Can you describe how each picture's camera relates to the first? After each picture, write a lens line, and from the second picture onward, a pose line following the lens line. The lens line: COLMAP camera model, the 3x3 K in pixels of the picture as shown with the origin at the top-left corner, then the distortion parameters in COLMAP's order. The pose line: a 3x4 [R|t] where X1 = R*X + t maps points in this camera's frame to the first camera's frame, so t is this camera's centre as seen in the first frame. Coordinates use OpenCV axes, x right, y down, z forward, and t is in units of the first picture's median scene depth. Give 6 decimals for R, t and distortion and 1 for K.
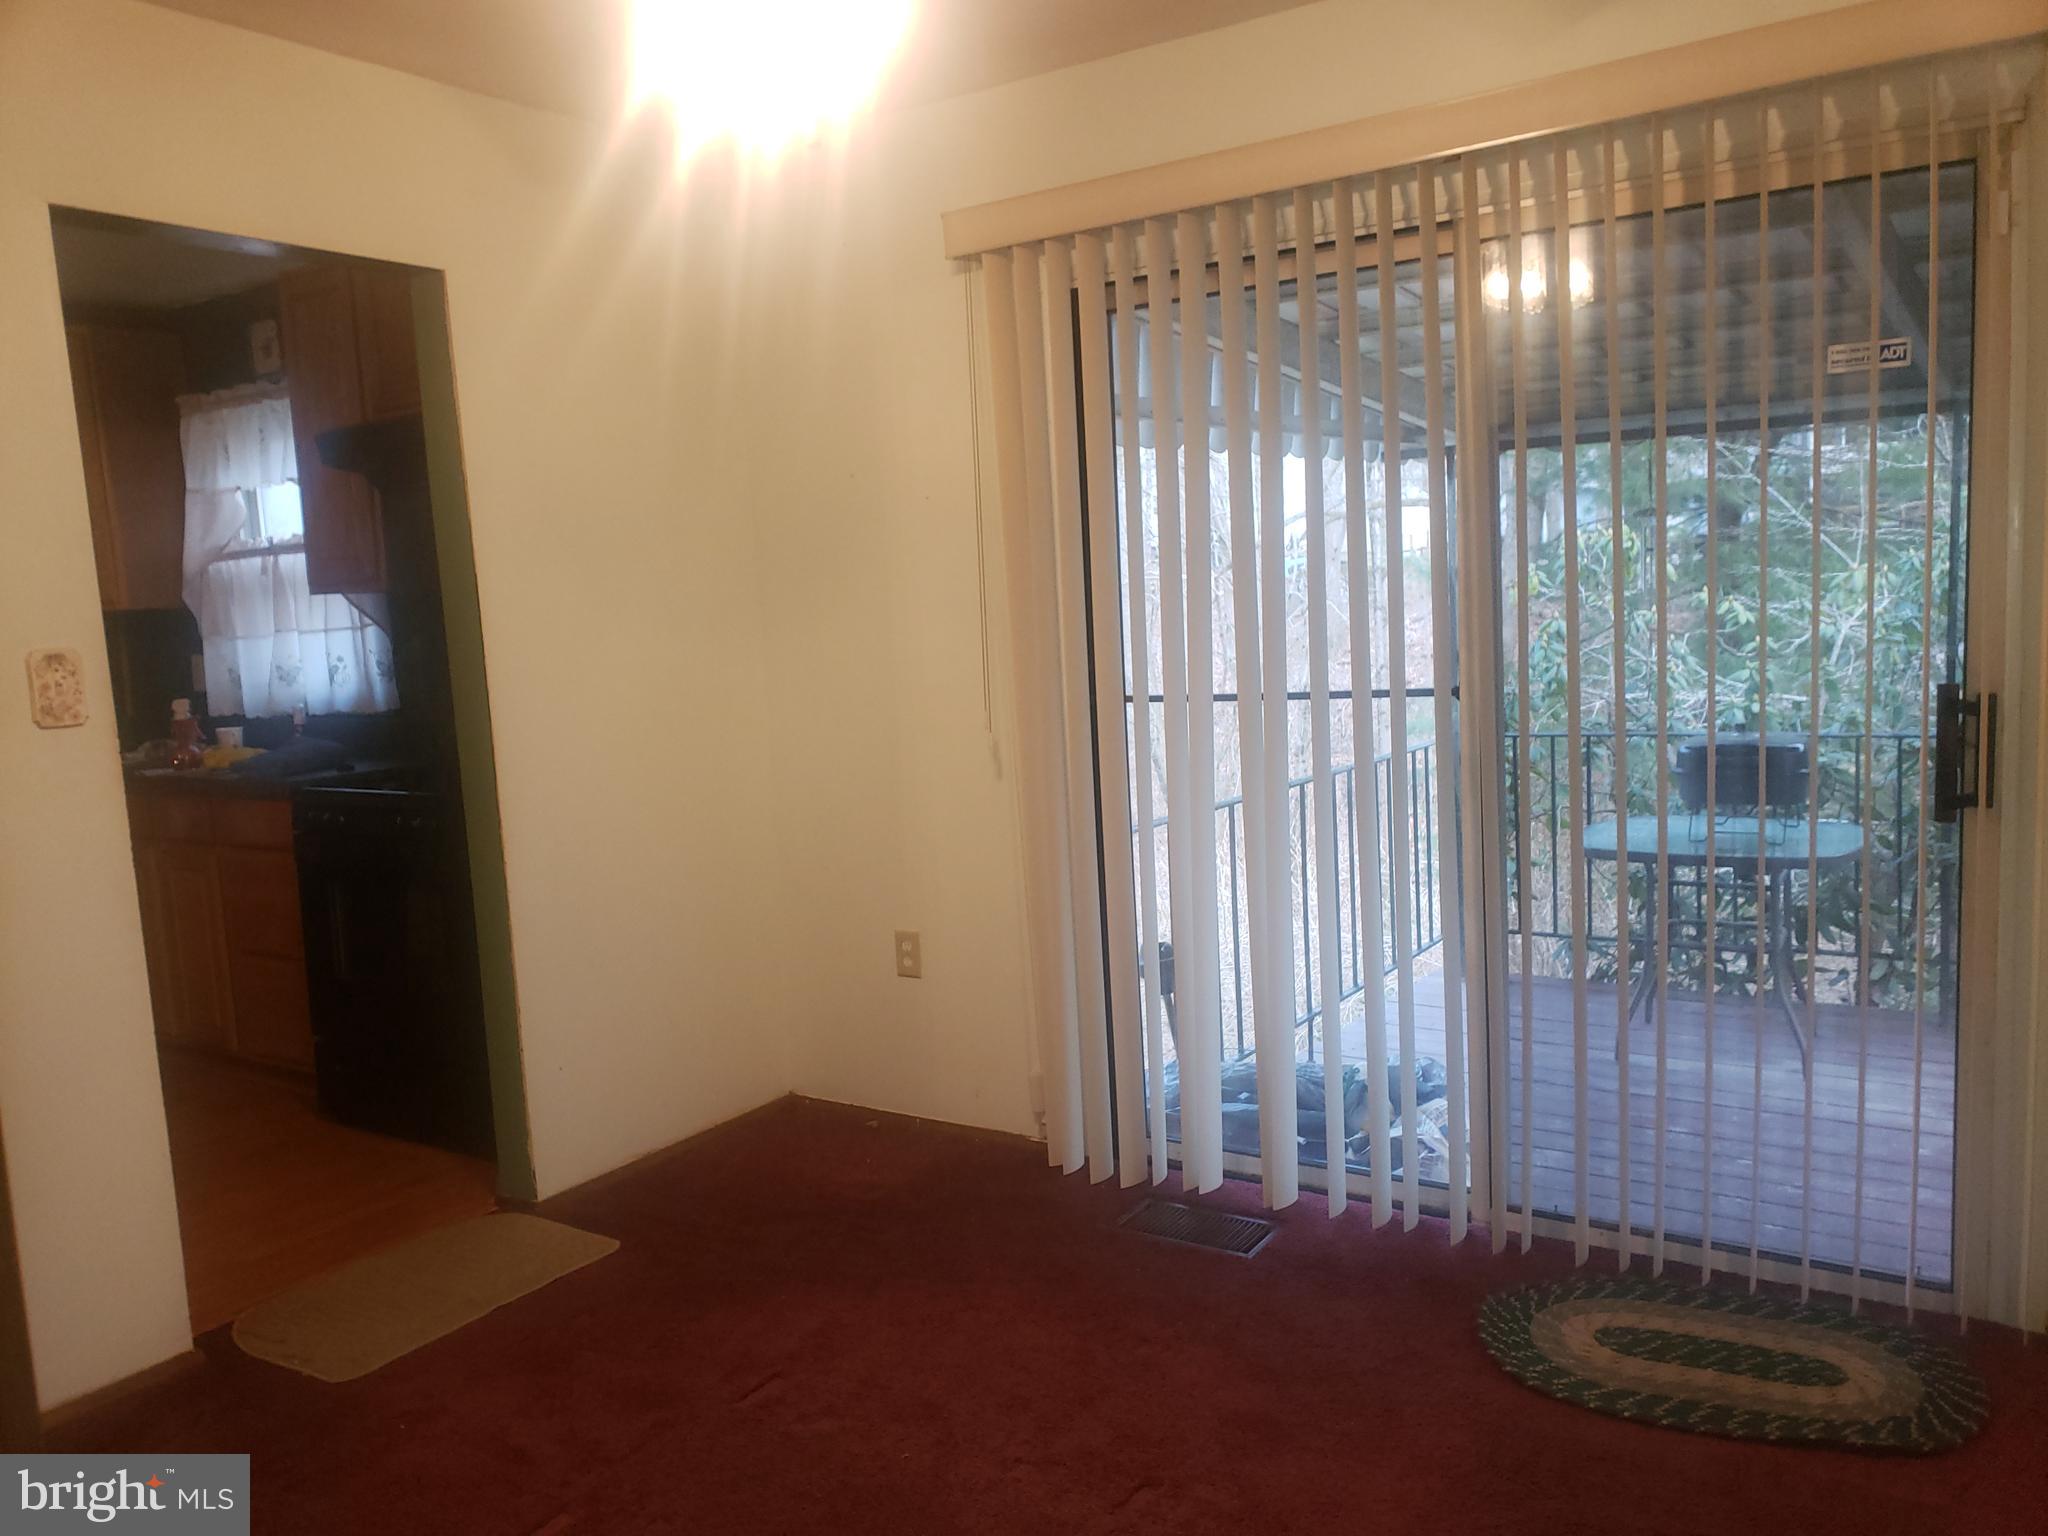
lens RADIAL K [[1654.8, 0, 1025.7], [0, 1654.8, 776.6], [0, 0, 1]] dist [0.074876, -0.055738]
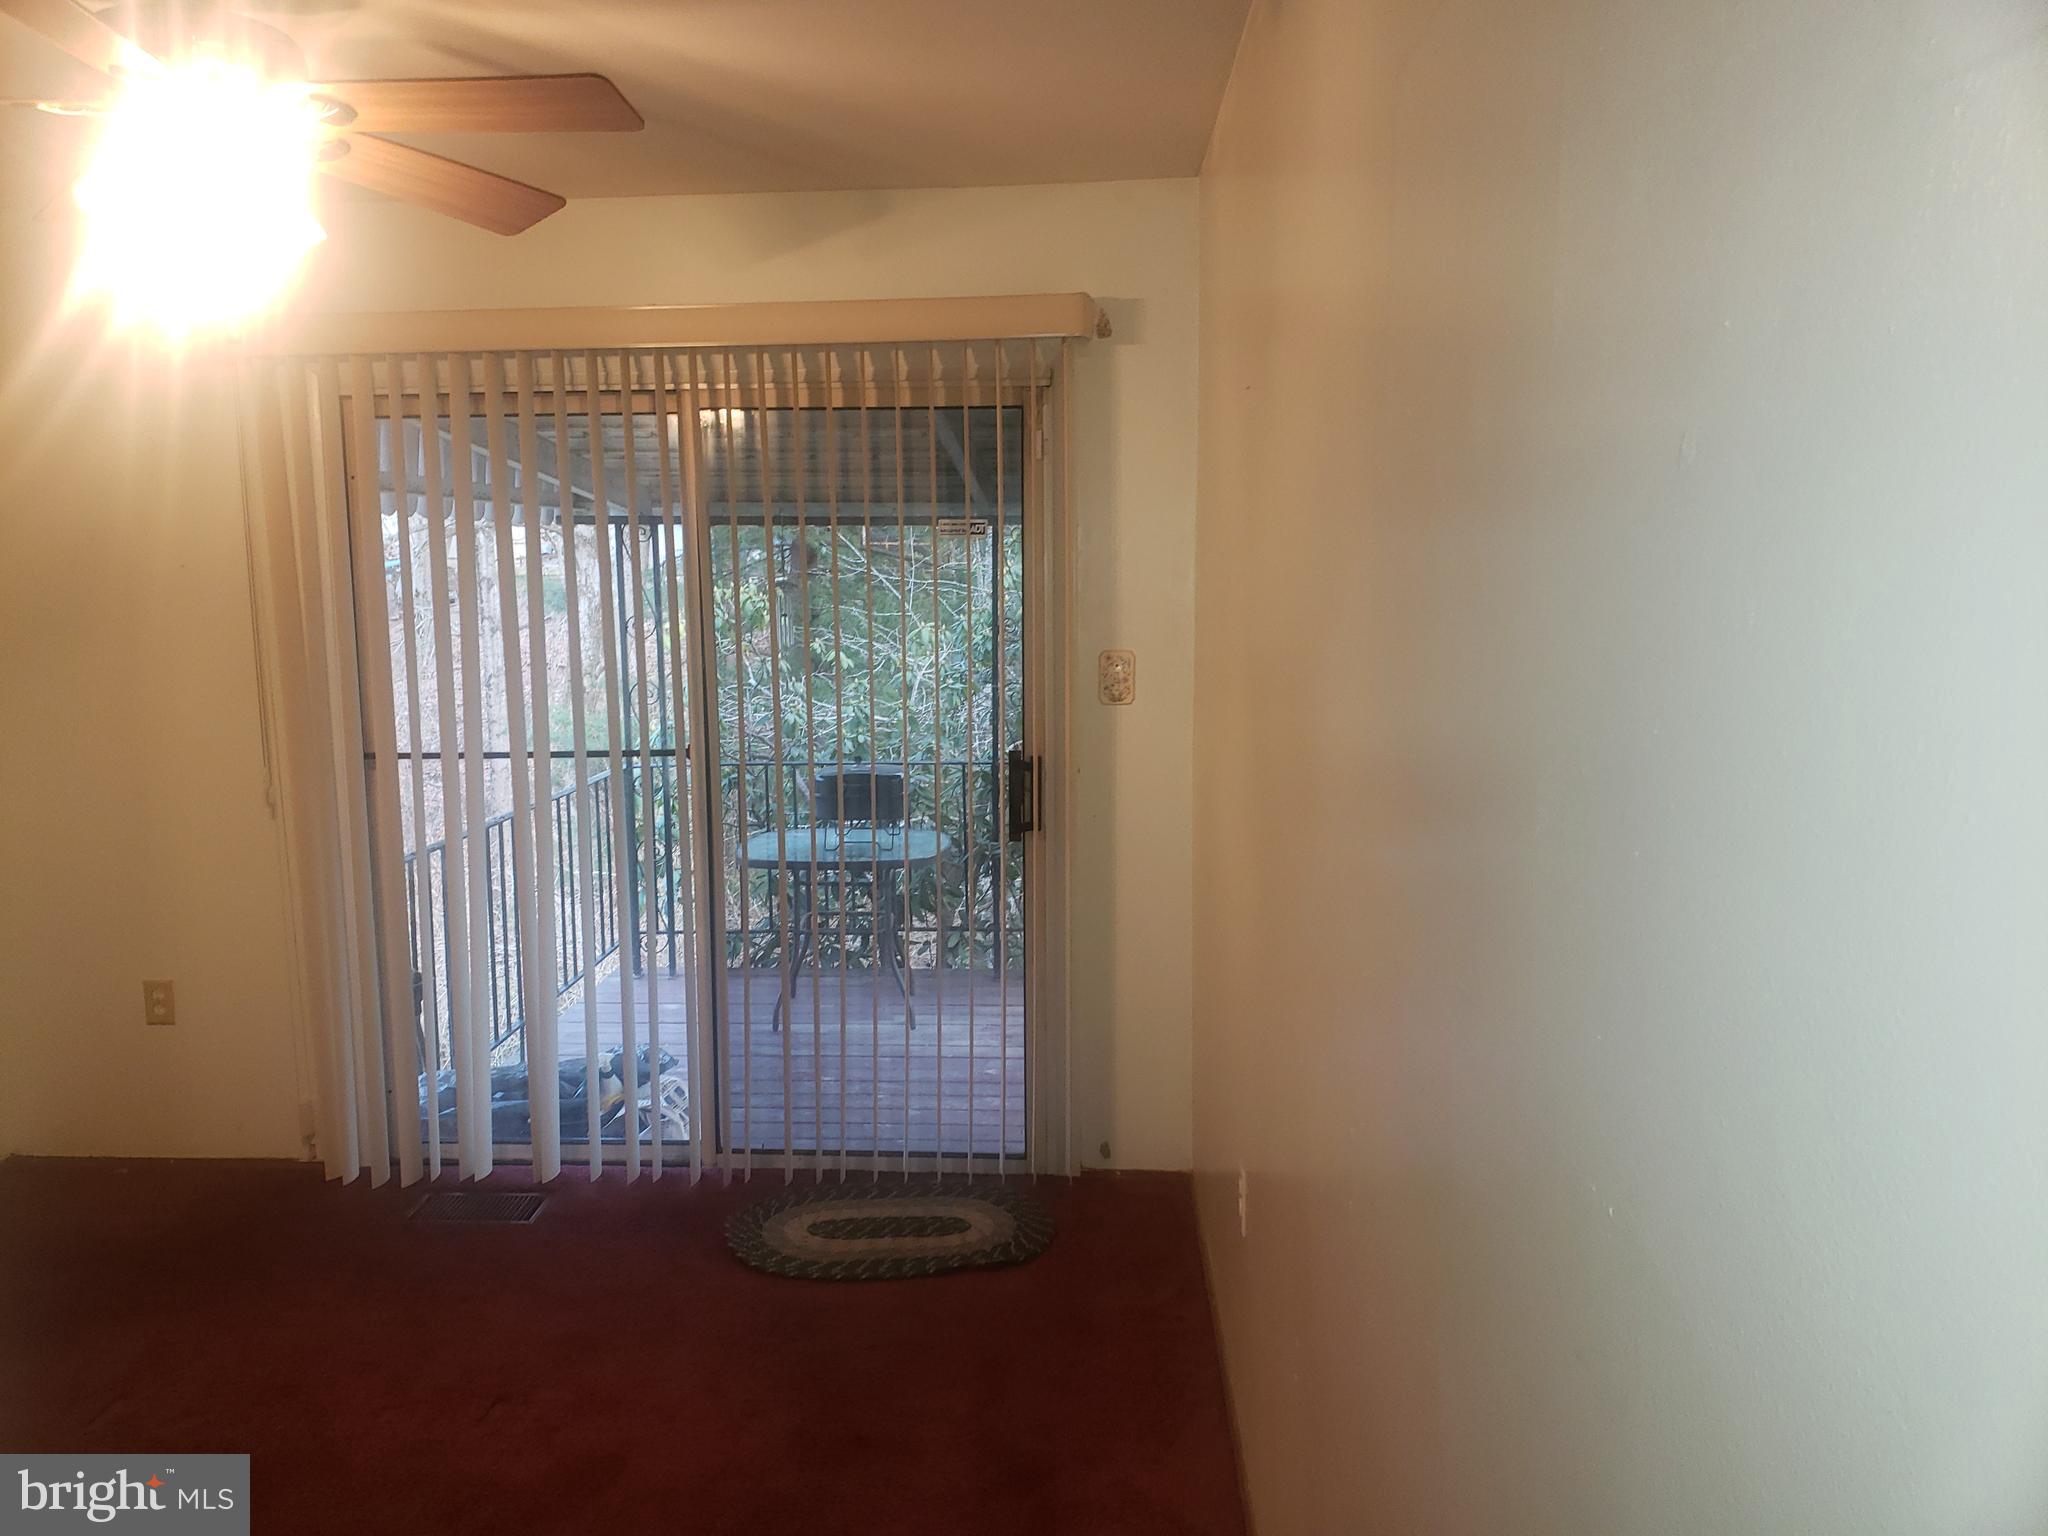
lens RADIAL K [[1557.6, 0, 1024.0], [0, 1557.6, 768.0], [0, 0, 1]] dist [0.004627, 0.000388]
pose [[0.860840, -0.021981, 0.508401, -0.116727], [0.027026, 0.999631, -0.002543, -0.027755], [-0.508157, 0.015929, 0.861117, -0.149570]]
